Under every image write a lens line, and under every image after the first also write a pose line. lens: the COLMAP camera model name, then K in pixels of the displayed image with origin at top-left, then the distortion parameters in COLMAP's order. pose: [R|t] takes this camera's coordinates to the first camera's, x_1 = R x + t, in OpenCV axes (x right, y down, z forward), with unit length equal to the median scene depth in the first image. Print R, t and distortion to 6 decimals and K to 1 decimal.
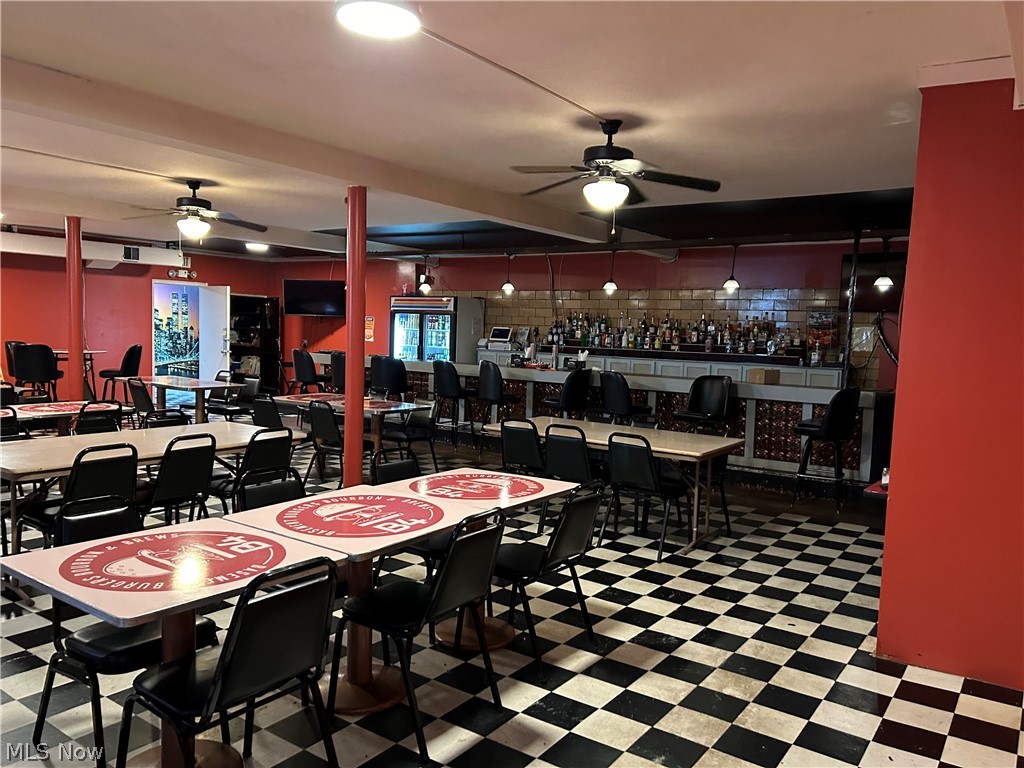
lens RADIAL K [[771.0, 0, 512.3], [0, 771.0, 388.5], [0, 0, 1]] dist [0.038681, -0.056506]
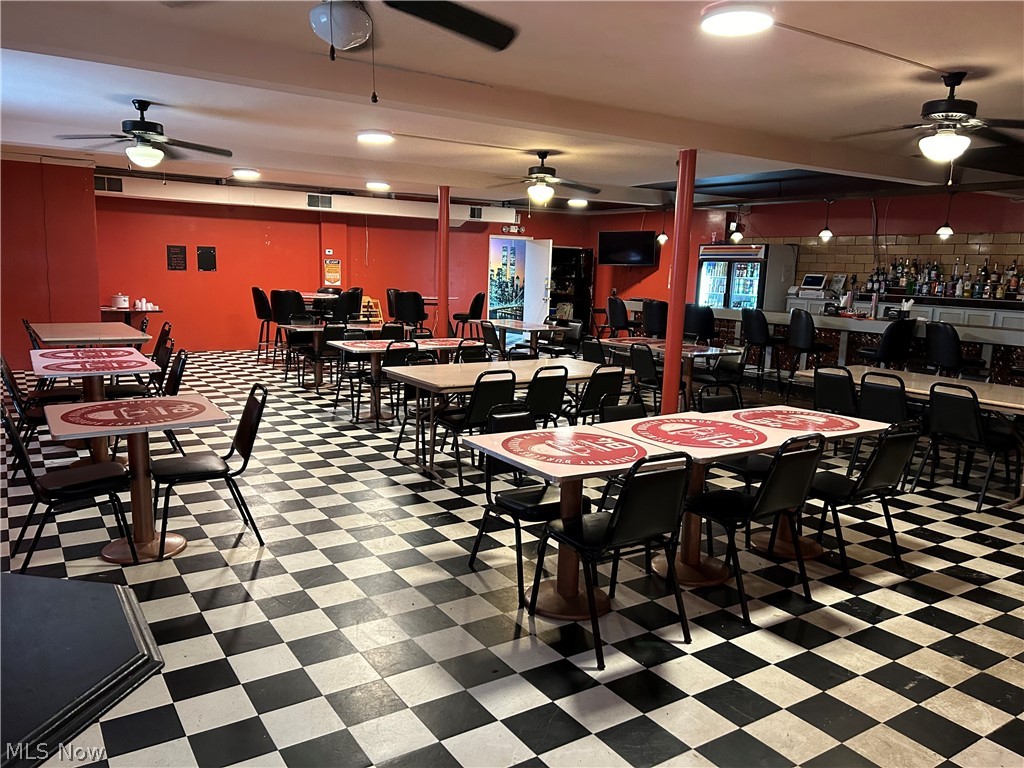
lens RADIAL K [[771.0, 0, 497.2], [0, 771.0, 397.3], [0, 0, 1]] dist [0.038681, -0.056506]
pose [[0.924539, 0.055530, -0.377019, -0.013656], [-0.025494, 0.996123, 0.084199, 0.005163], [0.380233, -0.068233, 0.922370, -0.132168]]
